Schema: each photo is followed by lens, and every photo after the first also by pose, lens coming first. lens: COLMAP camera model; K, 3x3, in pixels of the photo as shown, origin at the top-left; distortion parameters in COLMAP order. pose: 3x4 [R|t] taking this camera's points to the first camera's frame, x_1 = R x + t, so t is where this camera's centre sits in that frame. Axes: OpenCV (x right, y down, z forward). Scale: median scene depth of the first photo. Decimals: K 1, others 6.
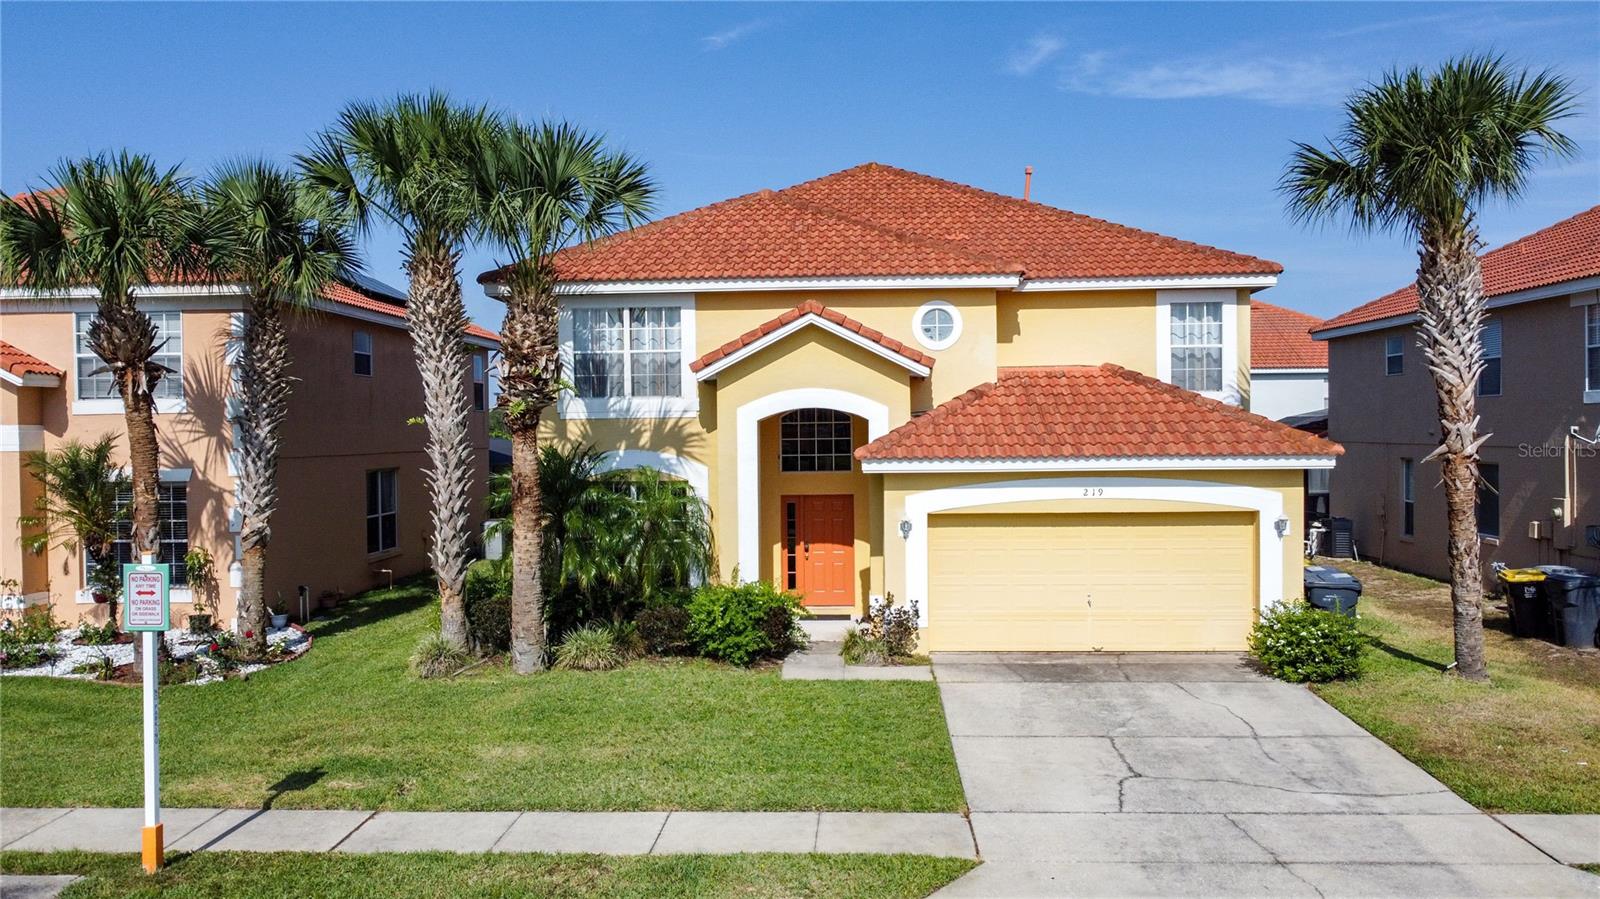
lens RADIAL K [[1209.1, 0, 795.8], [0, 1209.1, 456.4], [0, 0, 1]] dist [0.002673, -0.007986]
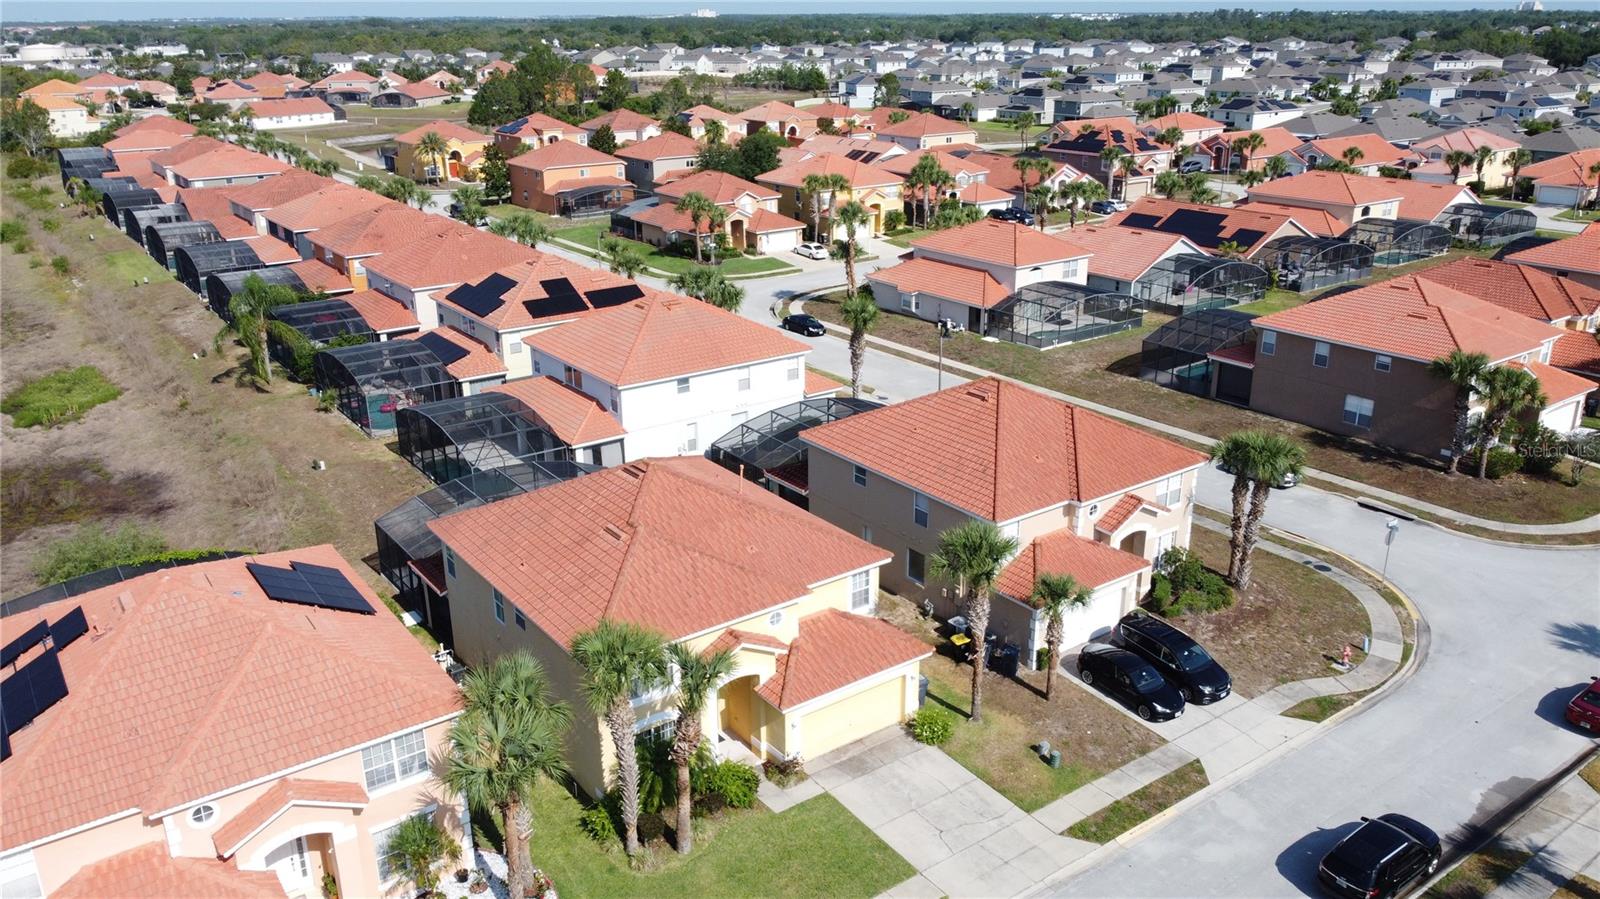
lens RADIAL K [[1209.1, 0, 799.1], [0, 1209.1, 458.2], [0, 0, 1]] dist [0.002673, -0.007986]
pose [[0.777150, -0.211227, 0.592808, -1.191924], [0.009651, 0.945878, 0.324380, -1.202873], [-0.629241, -0.246371, 0.737127, -0.608833]]
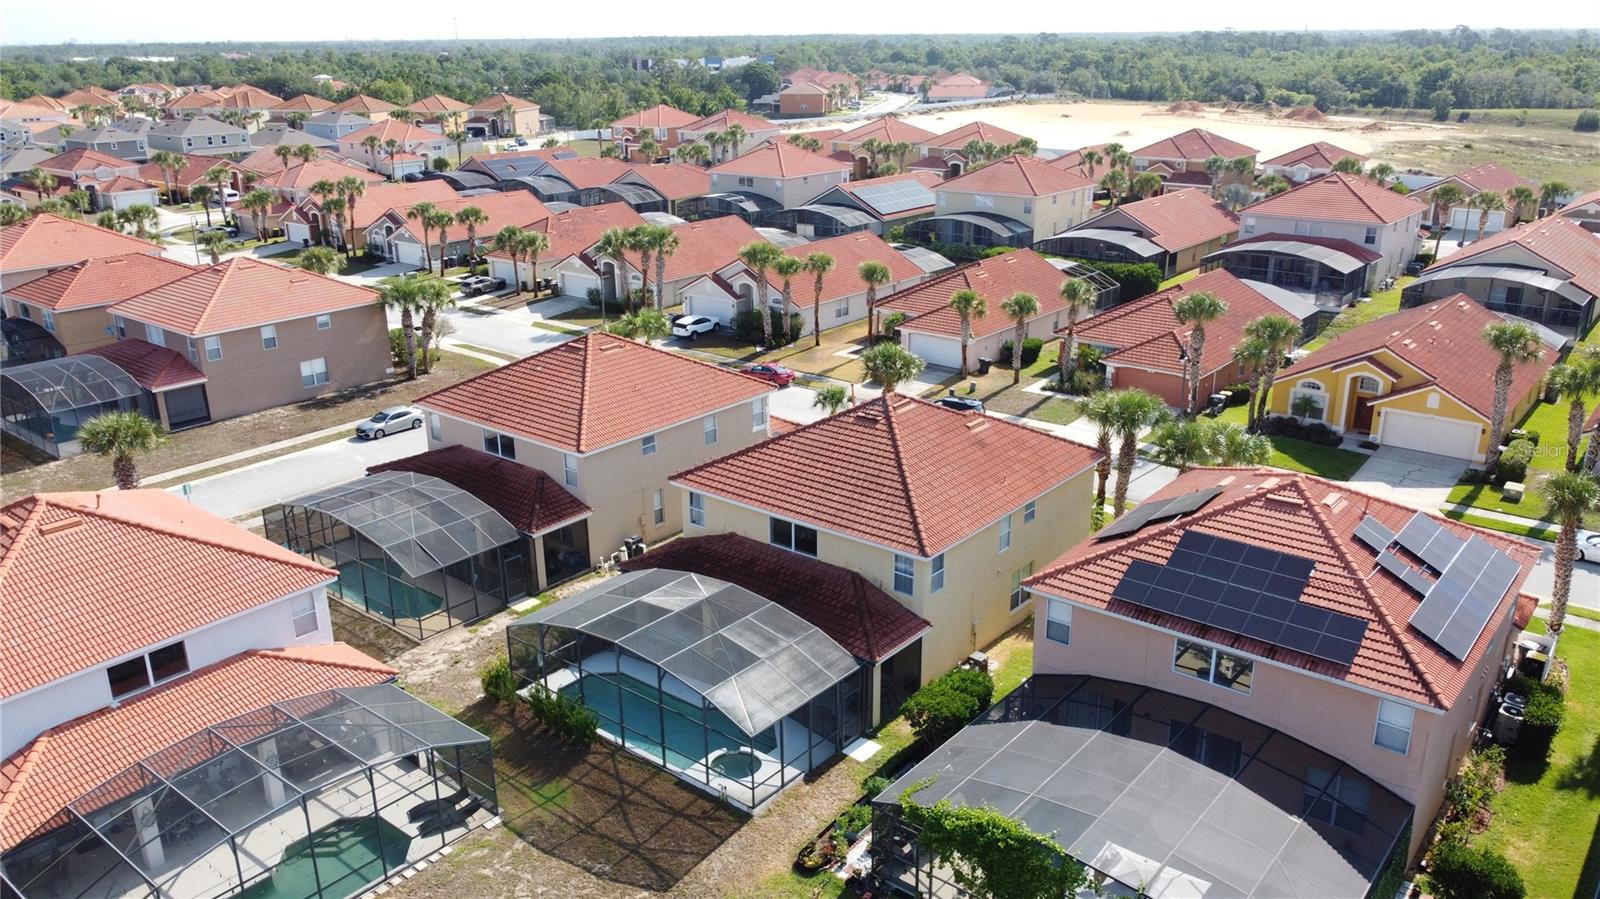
lens RADIAL K [[1209.1, 0, 800.0], [0, 1209.1, 453.2], [0, 0, 1]] dist [0.002673, -0.007986]
pose [[-0.802116, -0.177997, 0.570024, -1.383534], [0.029593, 0.941523, 0.335646, -1.195559], [-0.596434, 0.286096, -0.749943, 3.783674]]
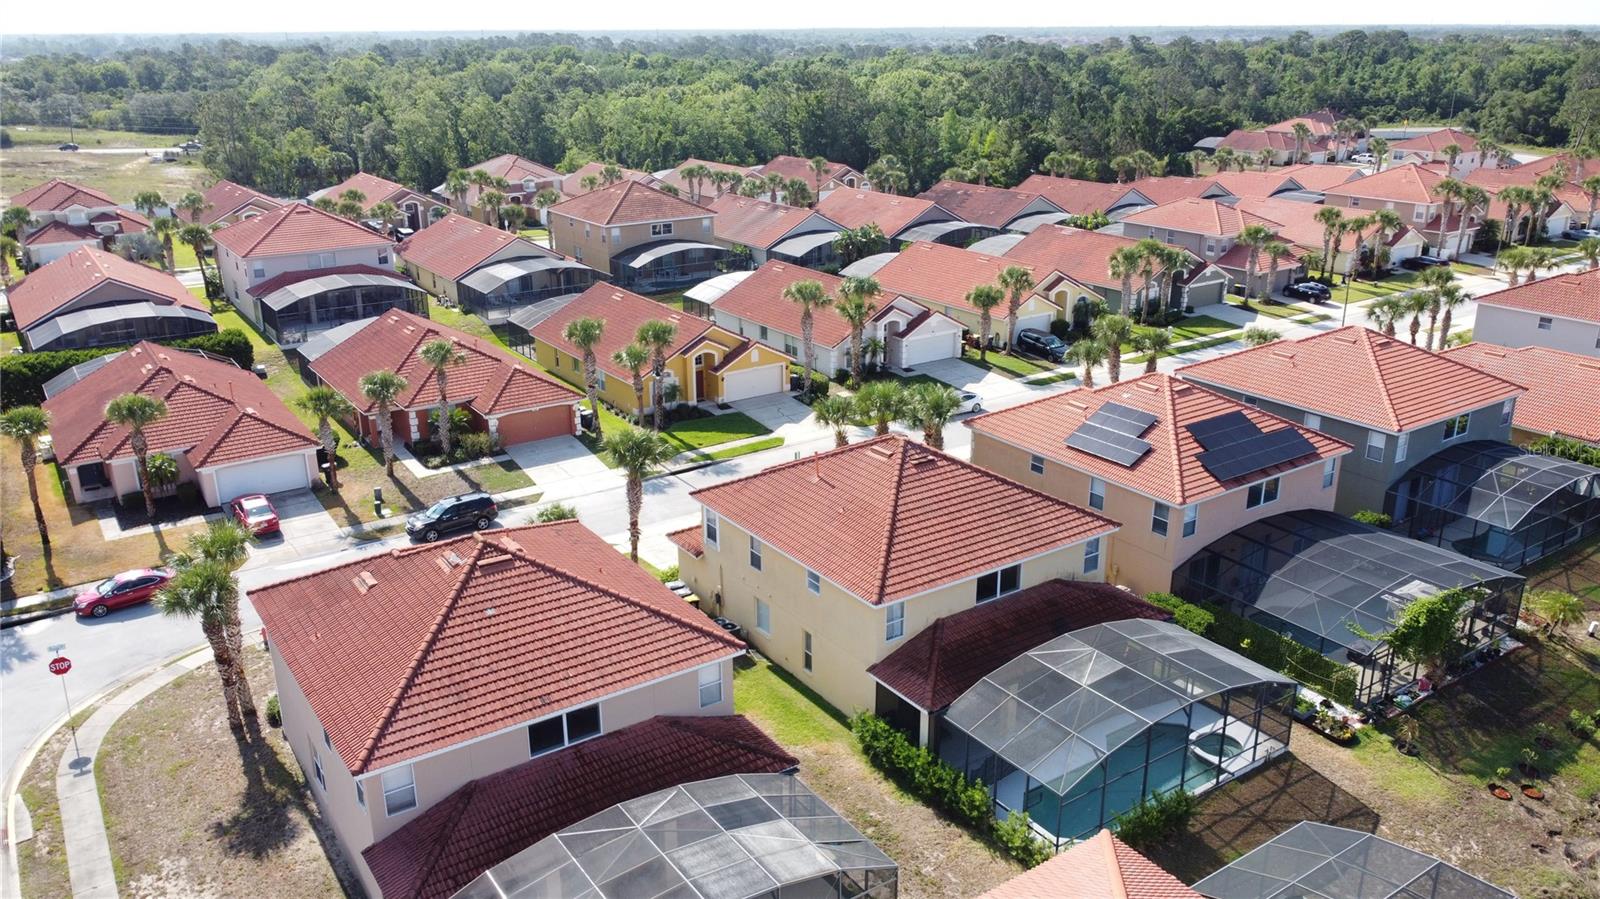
lens RADIAL K [[1209.1, 0, 800.3], [0, 1209.1, 456.7], [0, 0, 1]] dist [0.002673, -0.007986]
pose [[-0.796510, 0.213668, -0.565613, 1.917832], [0.000210, 0.935574, 0.353129, -1.339920], [0.604625, 0.281152, -0.745240, 3.502476]]
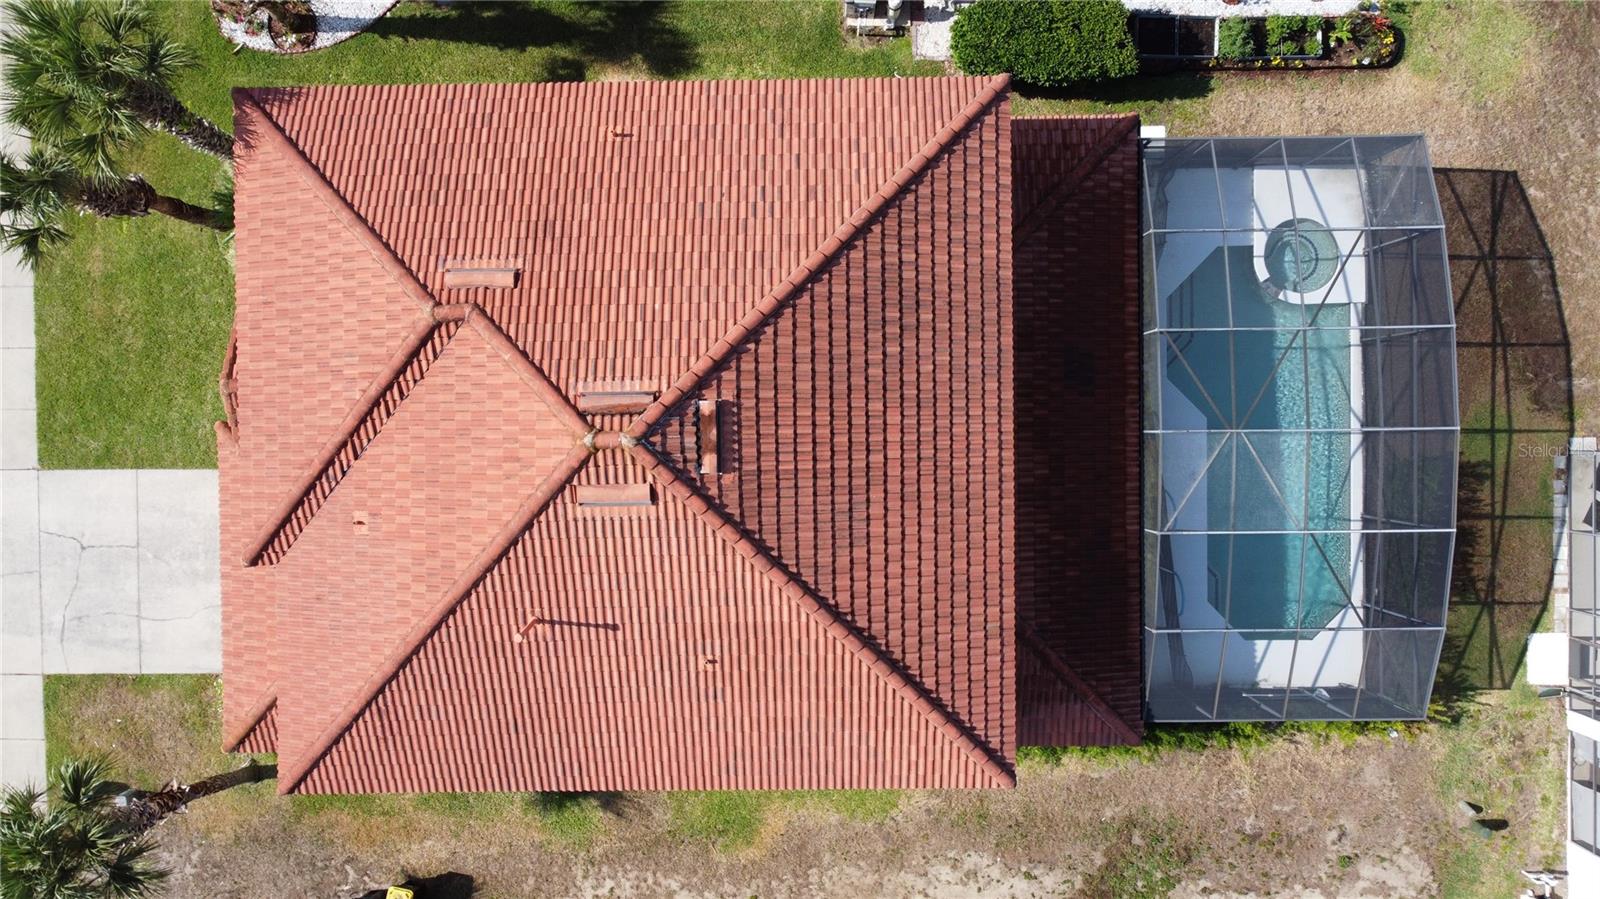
lens RADIAL K [[1209.1, 0, 803.7], [0, 1209.1, 442.3], [0, 0, 1]] dist [0.002673, -0.007986]
pose [[0.057416, 0.998107, 0.022040, 0.079423], [-0.010111, -0.021494, 0.999718, -1.434136], [0.998299, -0.057623, 0.008858, 1.644853]]
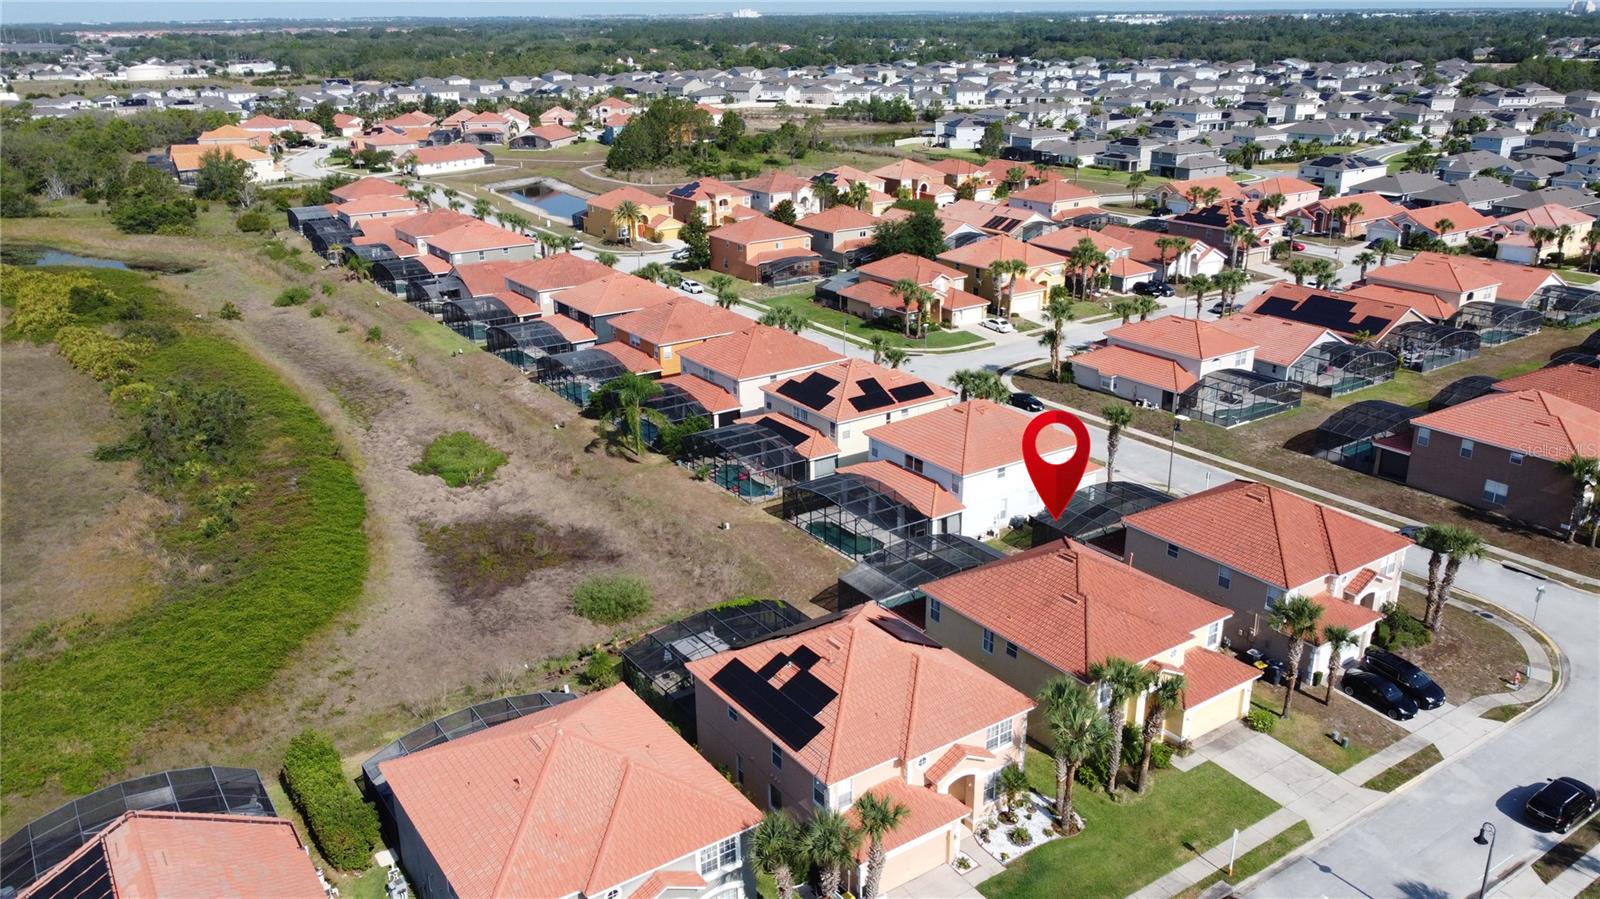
lens RADIAL K [[1209.1, 0, 796.6], [0, 1209.1, 459.4], [0, 0, 1]] dist [0.002673, -0.007986]
pose [[0.795611, -0.207826, 0.569044, -2.939423], [0.012425, 0.944715, 0.327656, -2.013484], [-0.605680, -0.253616, 0.754208, -0.938335]]
